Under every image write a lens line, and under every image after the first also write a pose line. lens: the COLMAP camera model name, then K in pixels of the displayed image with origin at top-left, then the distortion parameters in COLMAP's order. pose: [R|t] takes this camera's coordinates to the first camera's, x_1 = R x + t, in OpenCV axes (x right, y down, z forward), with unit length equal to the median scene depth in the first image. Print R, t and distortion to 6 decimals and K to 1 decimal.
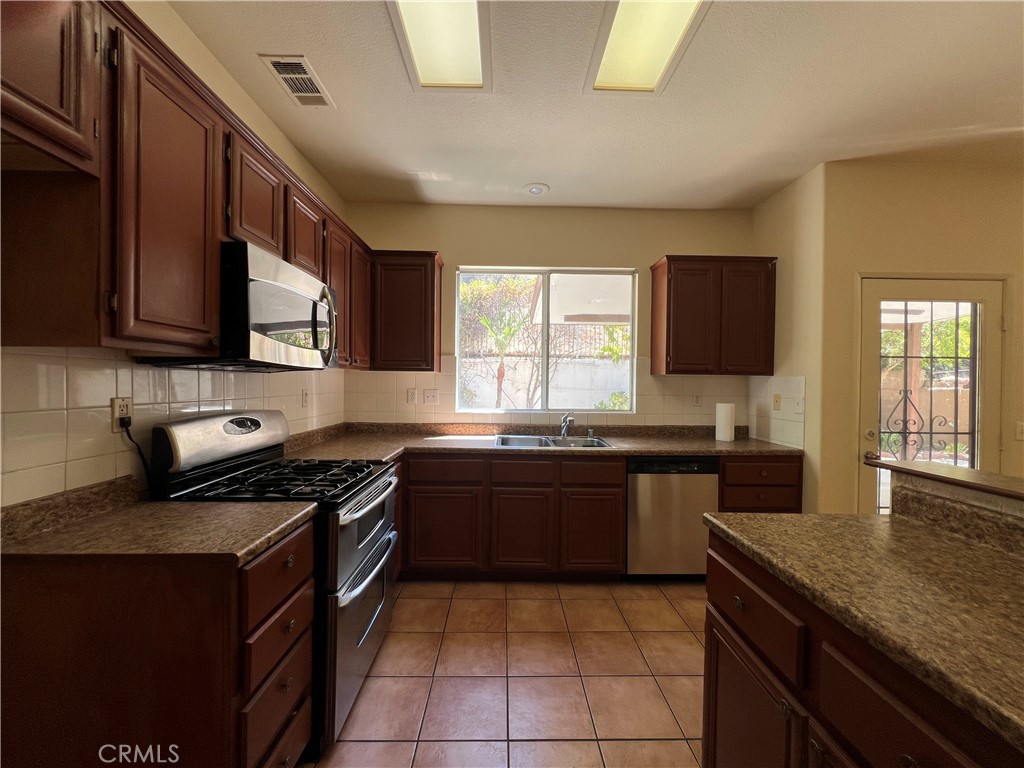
lens RADIAL K [[410.7, 0, 512.0], [0, 410.7, 384.0], [0, 0, 1]] dist [-0.000742, 0.000371]
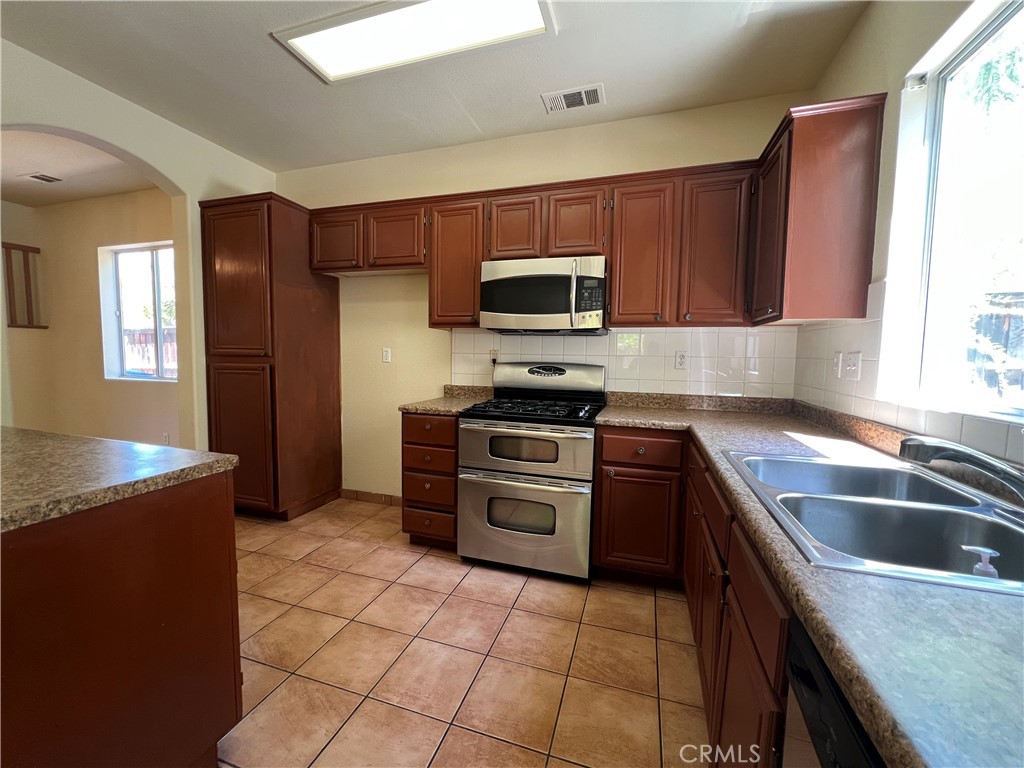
lens RADIAL K [[410.7, 0, 512.0], [0, 410.7, 384.0], [0, 0, 1]] dist [-0.000742, 0.000371]
pose [[-0.327516, 0.051834, -0.943423, 0.679864], [-0.023609, 0.997733, 0.063014, 0.046917], [0.944551, 0.042911, -0.325550, 1.126282]]
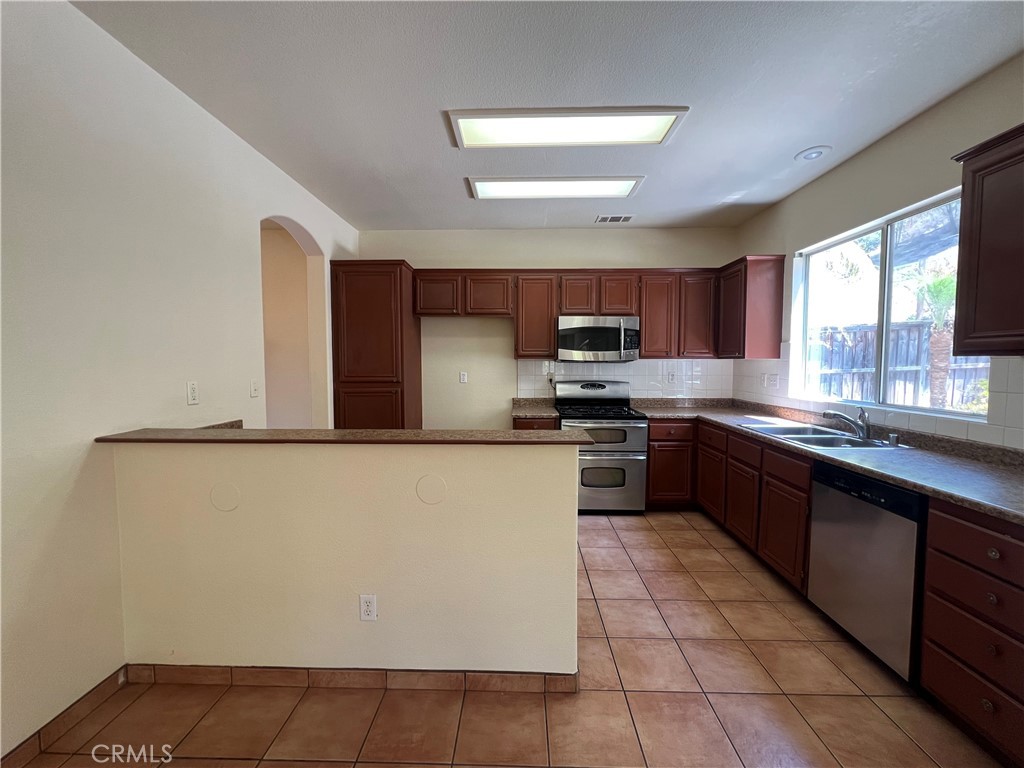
lens RADIAL K [[410.7, 0, 512.0], [0, 410.7, 384.0], [0, 0, 1]] dist [-0.000742, 0.000371]
pose [[-0.048098, 0.044320, -0.997859, 1.380601], [-0.004266, 0.998997, 0.044577, -0.010642], [0.998834, 0.006401, -0.047860, 0.532677]]
